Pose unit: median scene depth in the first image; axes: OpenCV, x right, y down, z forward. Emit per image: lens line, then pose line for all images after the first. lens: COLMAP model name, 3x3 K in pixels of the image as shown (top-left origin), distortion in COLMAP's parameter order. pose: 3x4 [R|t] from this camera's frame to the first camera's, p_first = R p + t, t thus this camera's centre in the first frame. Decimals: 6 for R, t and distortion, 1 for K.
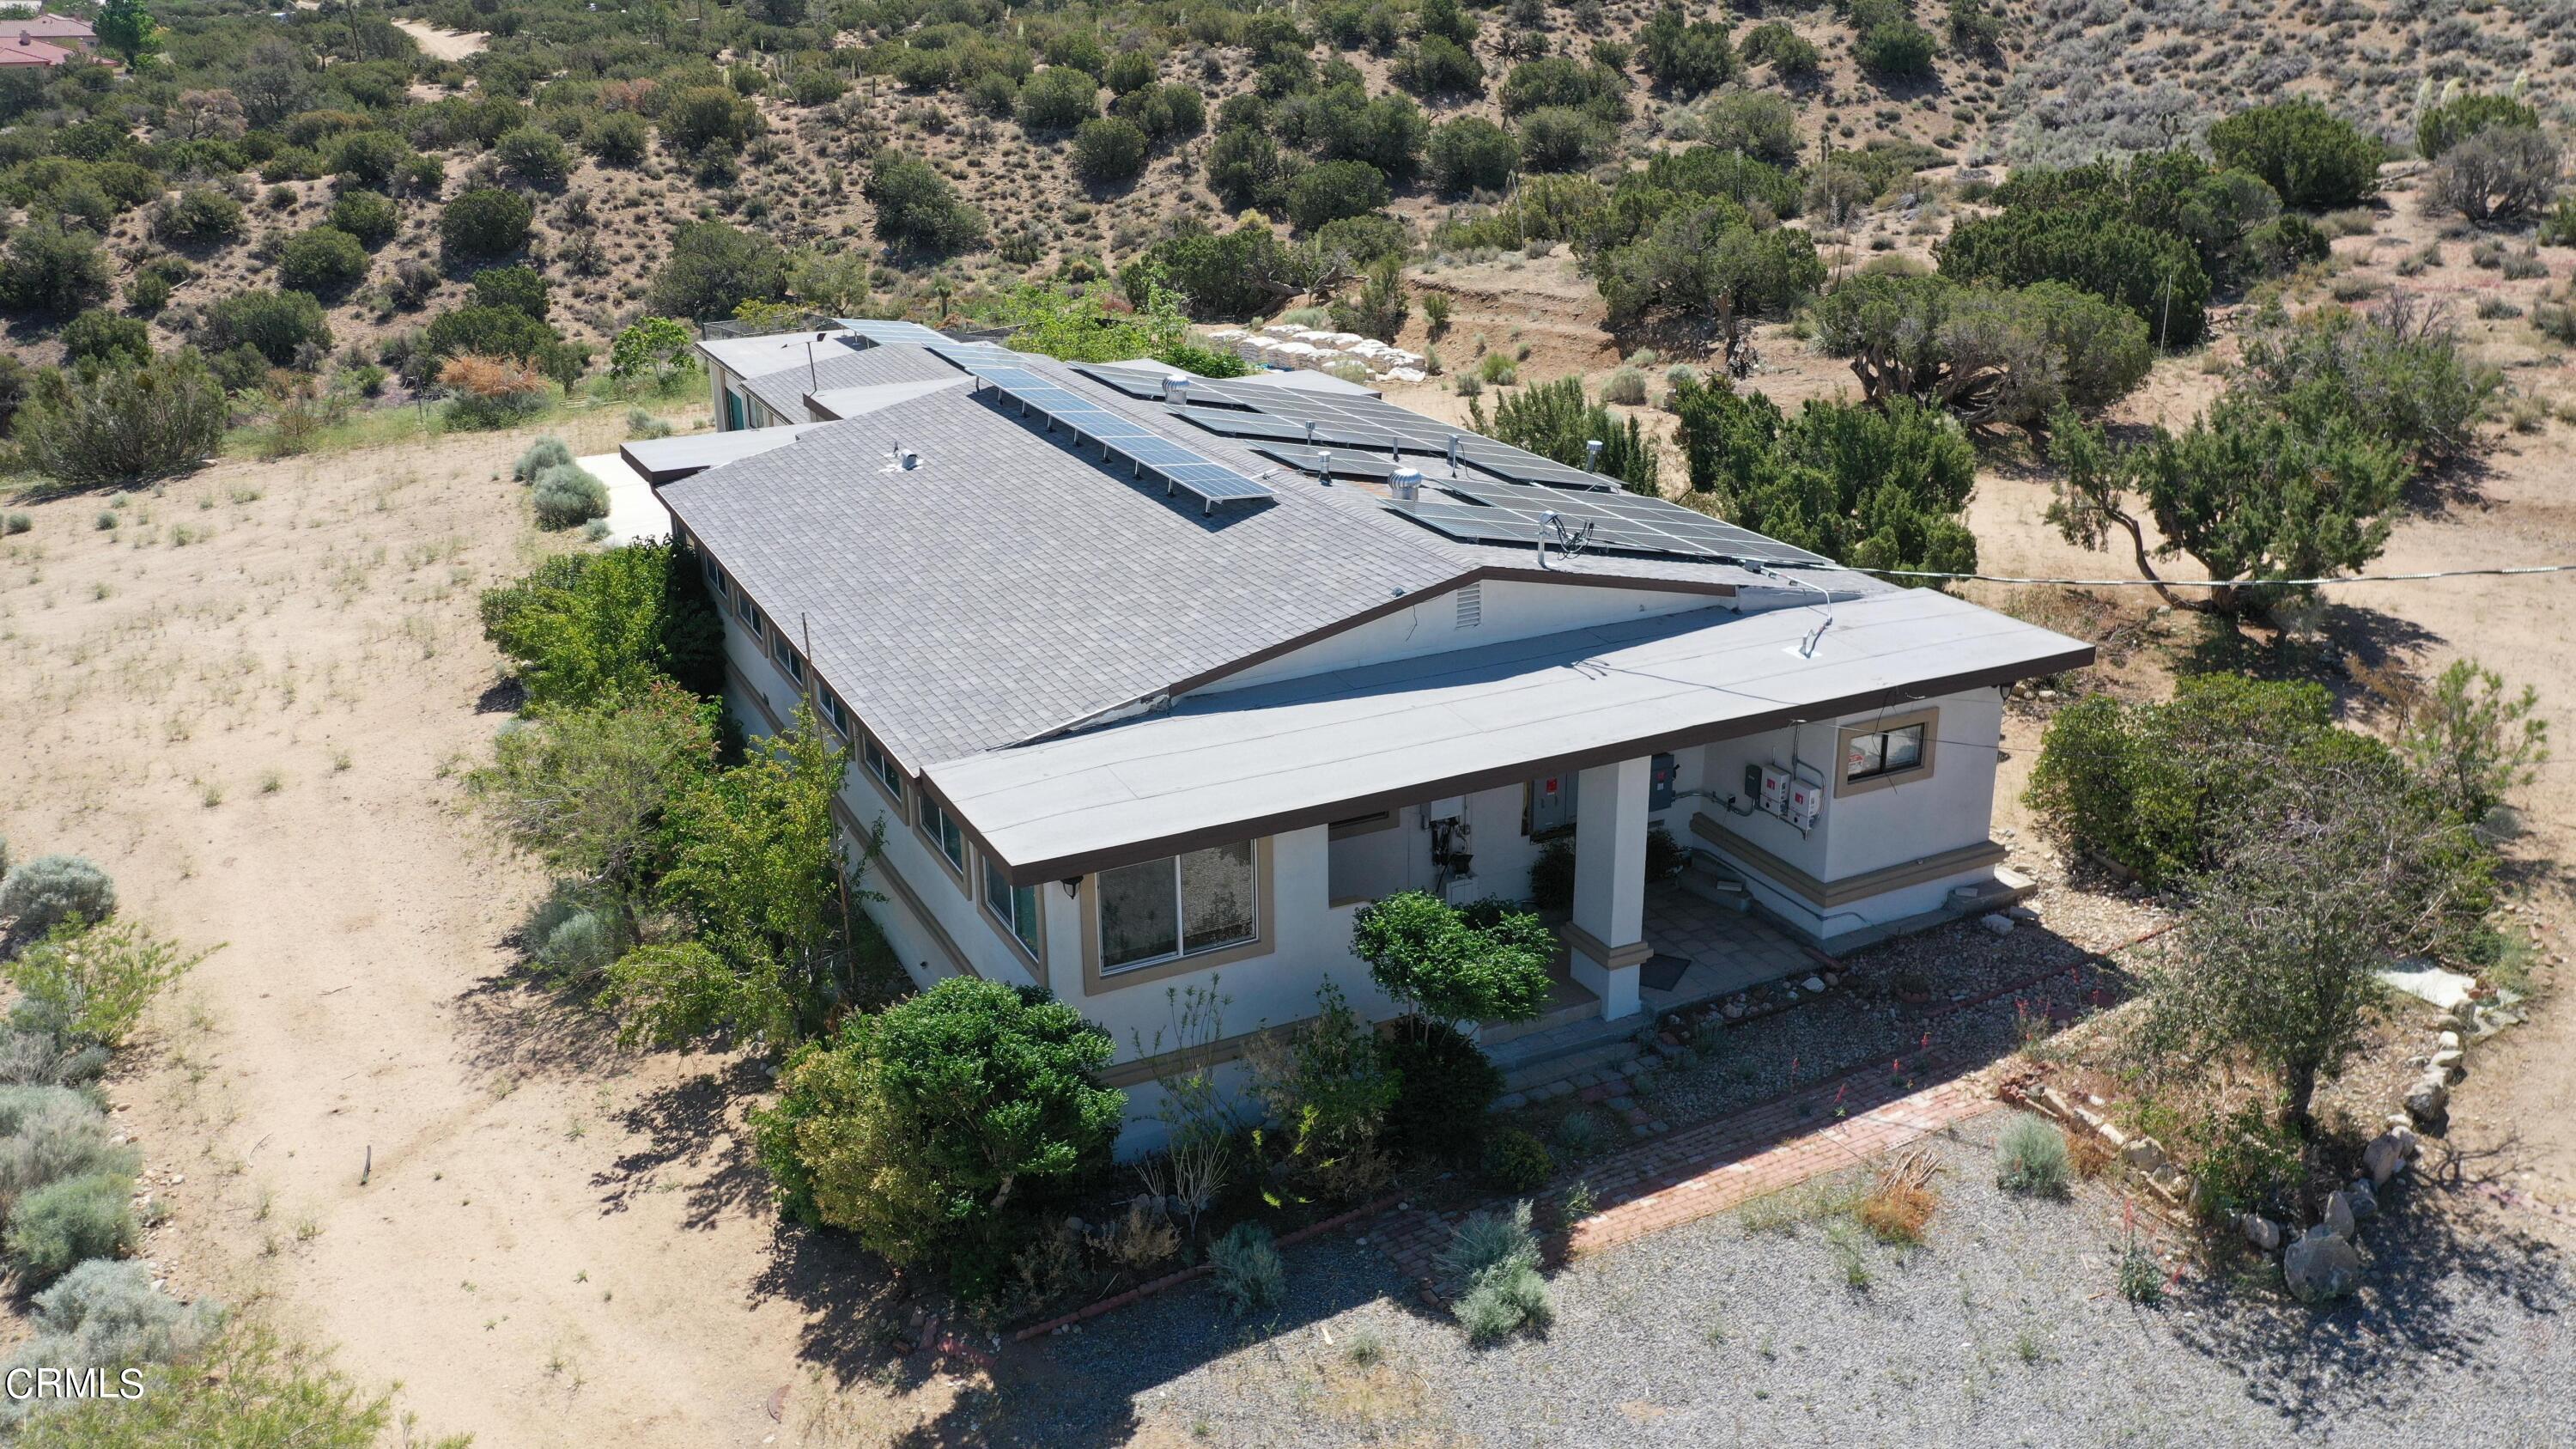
lens RADIAL K [[2082.0, 0, 1291.2], [0, 2082.0, 724.9], [0, 0, 1]] dist [0.024052, -0.000206]
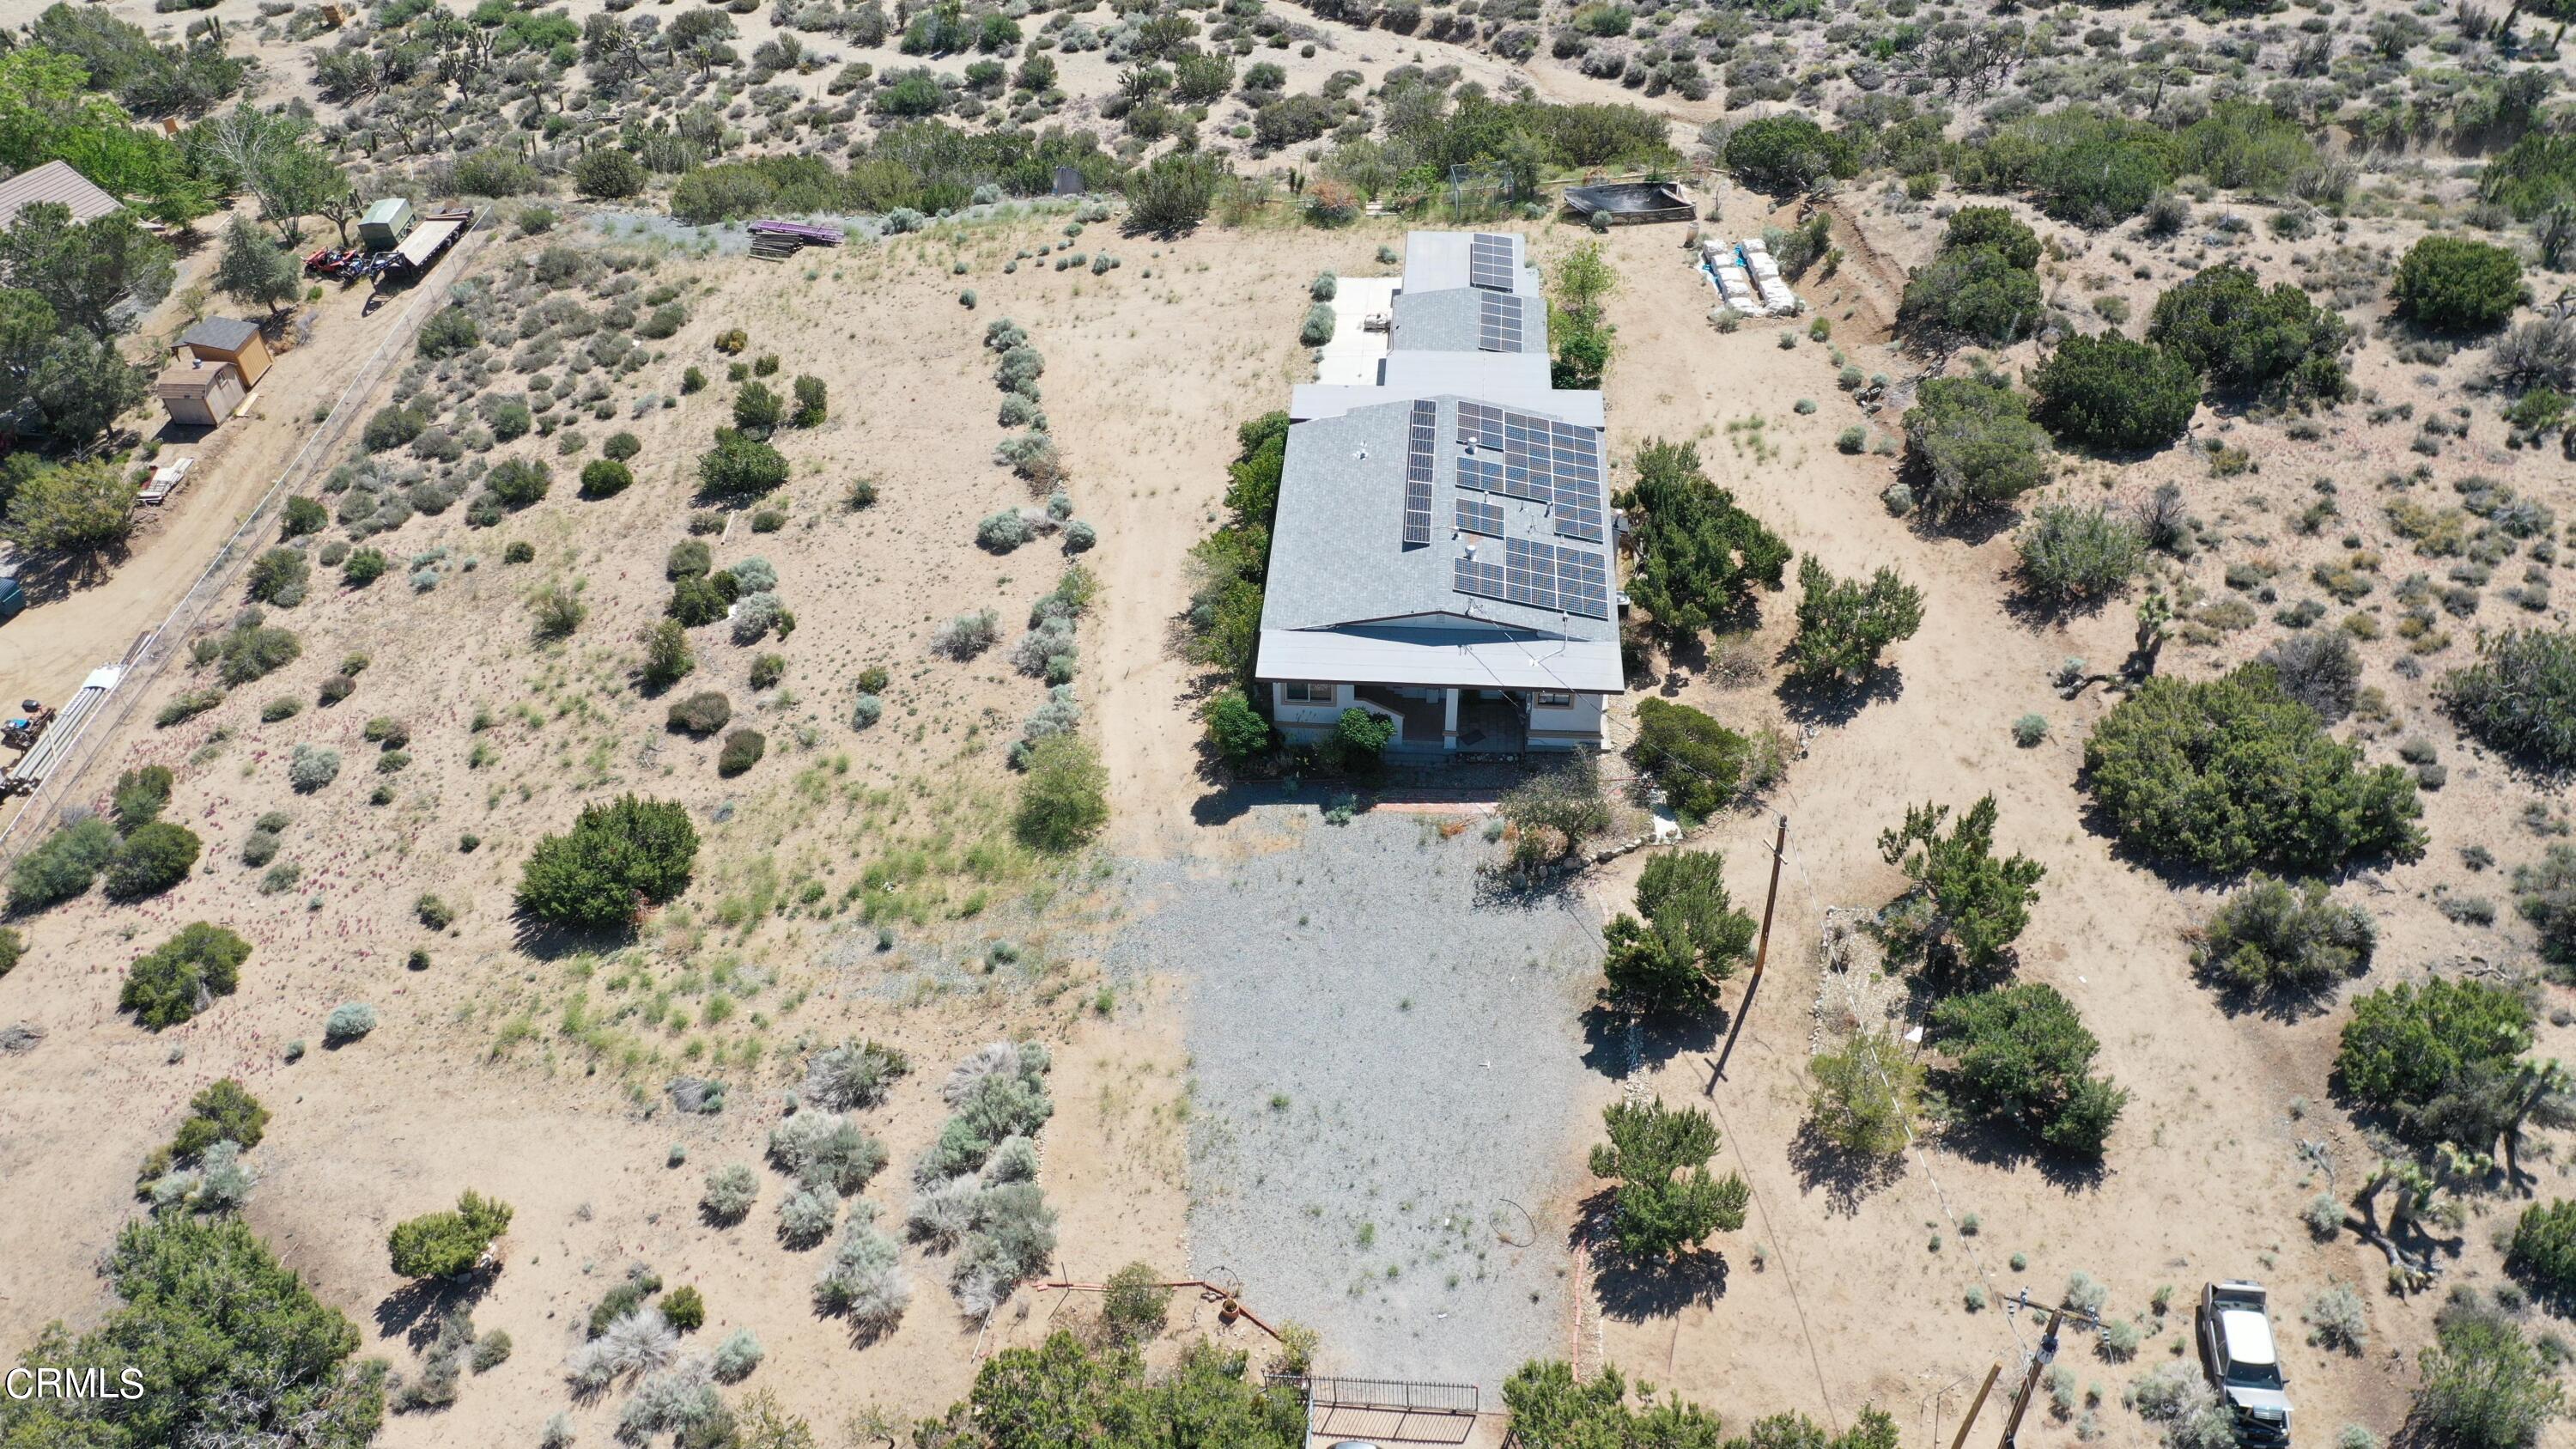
lens RADIAL K [[2082.0, 0, 1290.0], [0, 2082.0, 724.1], [0, 0, 1]] dist [0.024052, -0.000206]
pose [[0.859452, 0.334899, -0.386244, 1.371211], [-0.174088, 0.902114, 0.394821, -1.318676], [0.480661, -0.272089, 0.833626, -2.133143]]
